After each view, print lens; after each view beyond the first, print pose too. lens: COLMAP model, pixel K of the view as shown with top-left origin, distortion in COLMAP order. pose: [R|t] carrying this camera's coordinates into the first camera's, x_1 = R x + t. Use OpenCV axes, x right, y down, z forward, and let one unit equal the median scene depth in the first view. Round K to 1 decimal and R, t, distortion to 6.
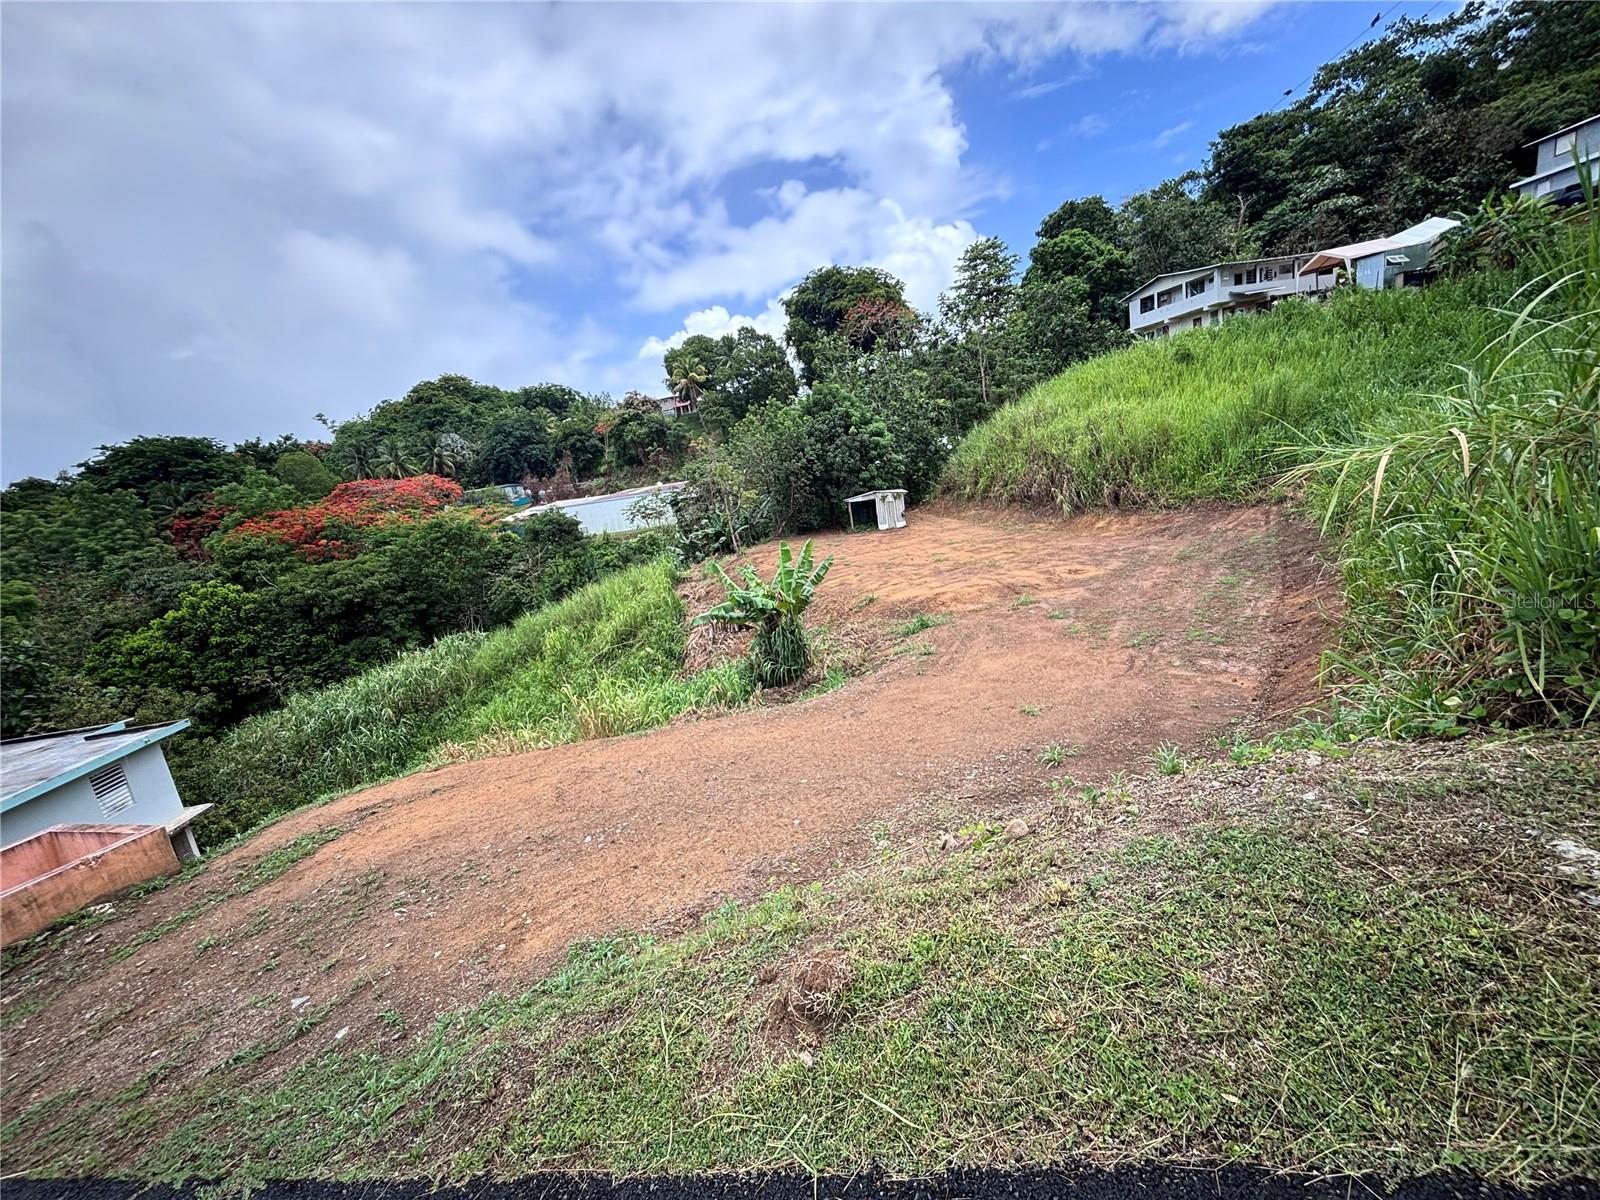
lens RADIAL K [[642.7, 0, 799.0], [0, 642.7, 602.7], [0, 0, 1]] dist [-0.000979, 0.003467]
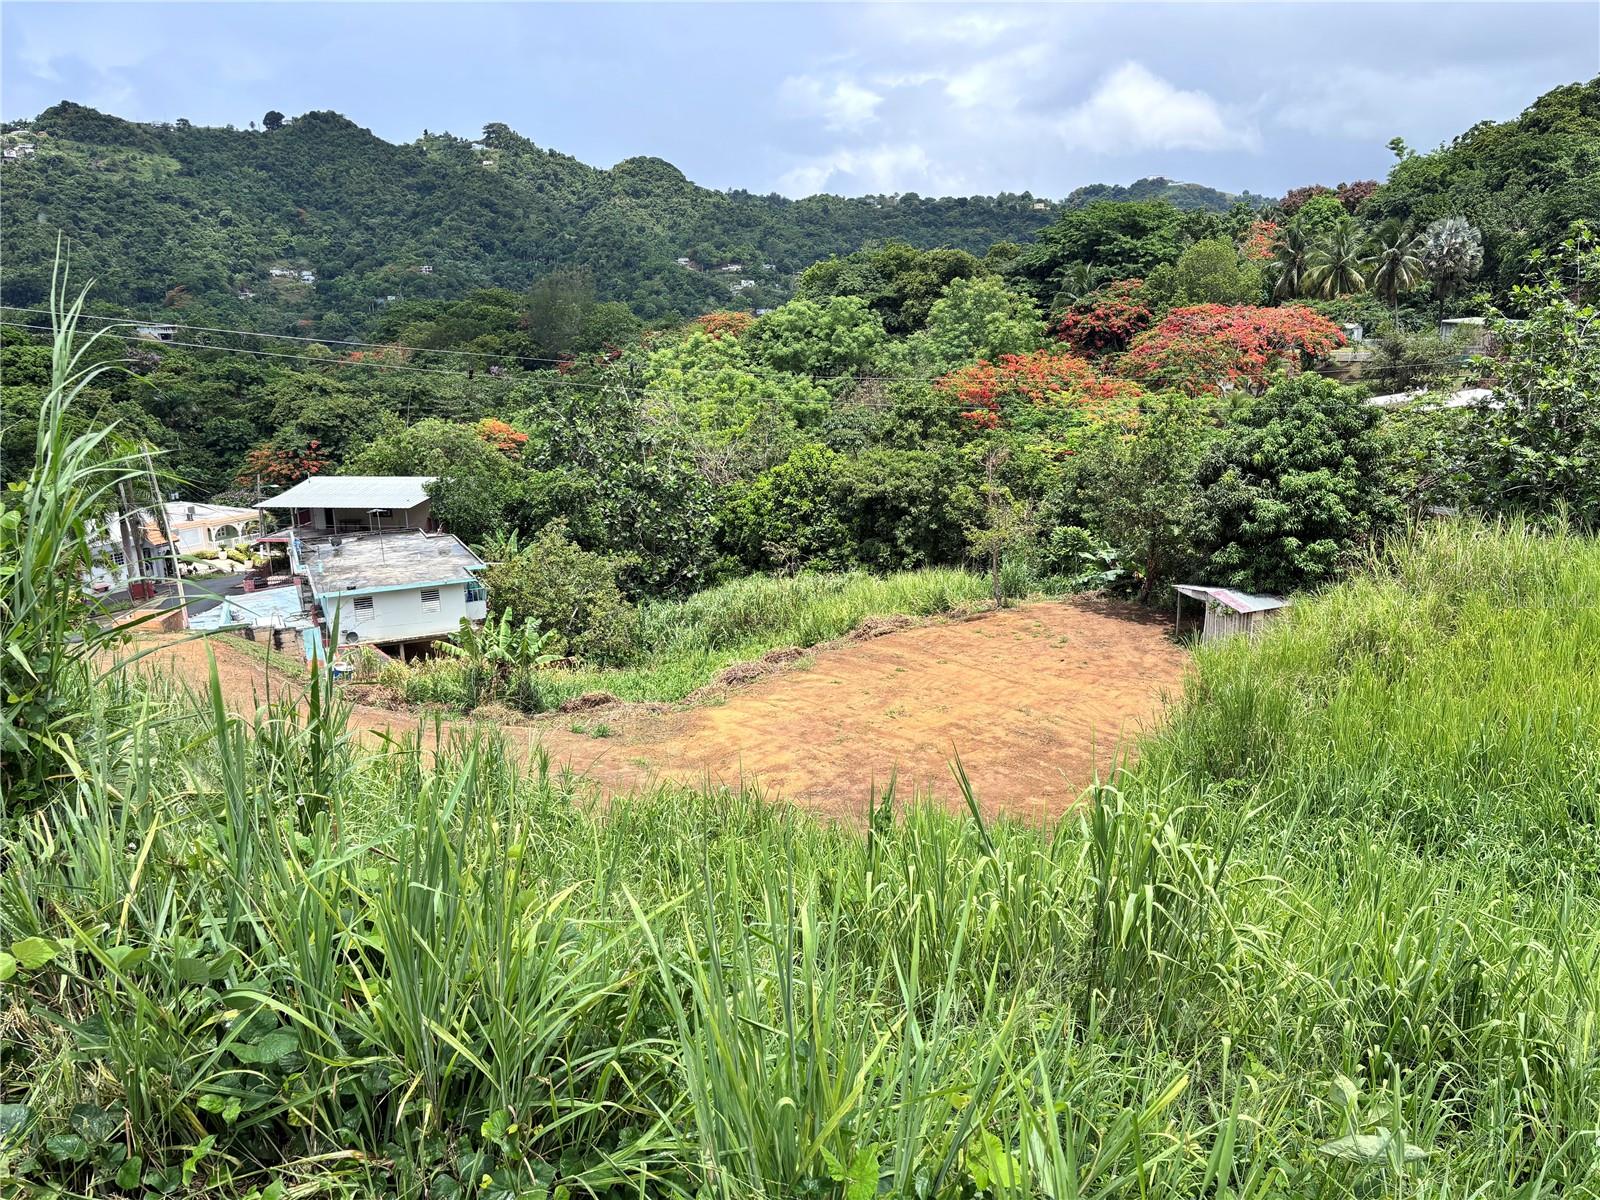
lens RADIAL K [[1192.1, 0, 800.0], [0, 1192.1, 600.0], [0, 0, 1]] dist [0.049612, -0.068633]
pose [[0.330327, 0.363866, -0.870911, 0.805595], [-0.226854, 0.926265, 0.300950, -0.350882], [0.916200, 0.098157, 0.388515, 0.227568]]
